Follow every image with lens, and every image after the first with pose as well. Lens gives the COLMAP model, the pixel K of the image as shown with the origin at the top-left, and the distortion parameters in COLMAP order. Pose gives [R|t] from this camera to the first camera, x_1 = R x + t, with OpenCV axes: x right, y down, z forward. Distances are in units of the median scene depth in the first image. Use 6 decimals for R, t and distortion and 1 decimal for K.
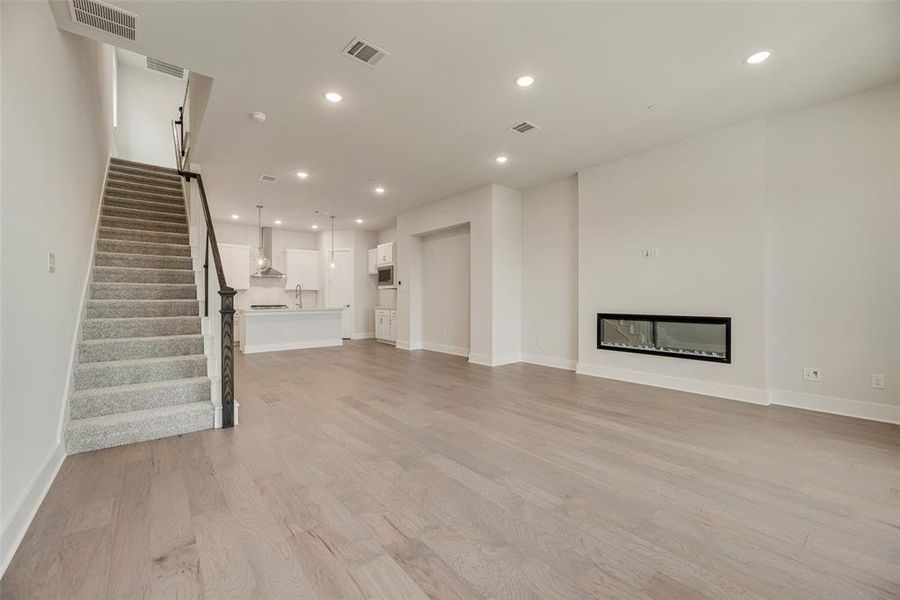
lens RADIAL K [[364.8, 0, 450.0], [0, 364.8, 300.0], [0, 0, 1]] dist [0.000030, 0.000378]
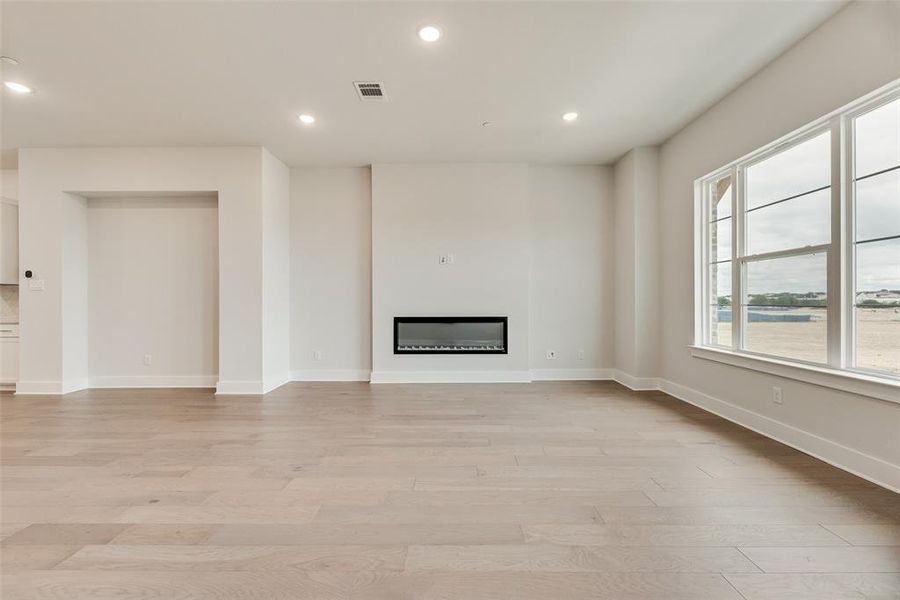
lens RADIAL K [[364.8, 0, 450.0], [0, 364.8, 300.0], [0, 0, 1]] dist [0.000030, 0.000378]
pose [[0.643708, 0.002926, 0.765265, -0.179884], [0.006227, 0.999940, -0.009061, 0.000698], [-0.765246, 0.010598, 0.643651, 0.205254]]
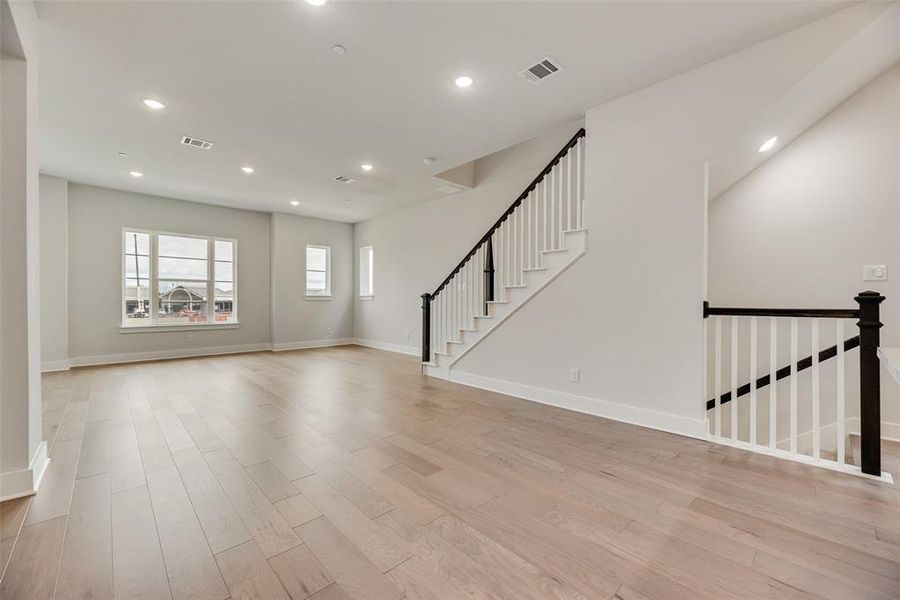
lens RADIAL K [[364.8, 0, 450.0], [0, 364.8, 300.0], [0, 0, 1]] dist [0.000030, 0.000378]
pose [[-0.997357, -0.001440, -0.072642, -0.277990], [-0.001770, 0.999988, 0.004484, -0.005924], [0.072635, 0.004600, -0.997348, 1.273240]]
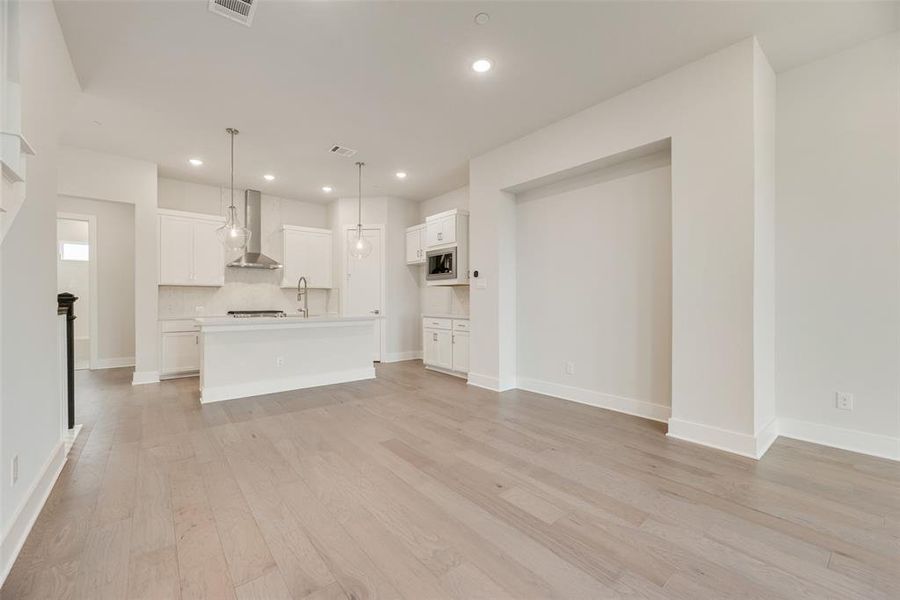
lens RADIAL K [[364.8, 0, 450.0], [0, 364.8, 300.0], [0, 0, 1]] dist [0.000030, 0.000378]
pose [[0.999999, 0.000897, -0.001067, -0.214309], [-0.000904, 0.999981, -0.006033, -0.002194], [0.001062, 0.006034, 0.999981, 0.498530]]
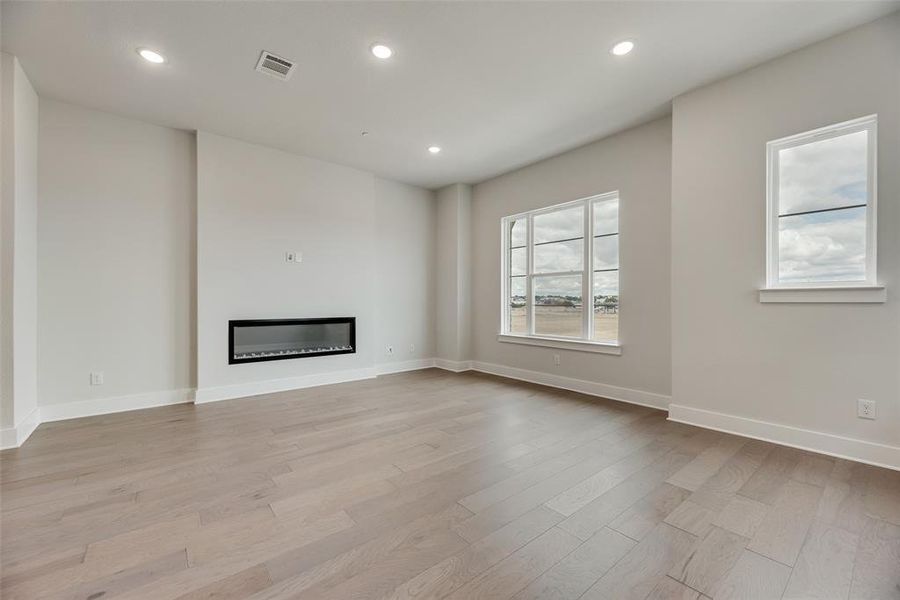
lens RADIAL K [[365.6, 0, 451.8], [0, 365.6, 302.9], [0, 0, 1]] dist [-0.000631, -0.000031]
pose [[0.000451, -0.000466, 1.000000, -0.309037], [0.004120, 0.999991, 0.000464, -0.000718], [-0.999991, 0.004120, 0.000453, 0.386198]]
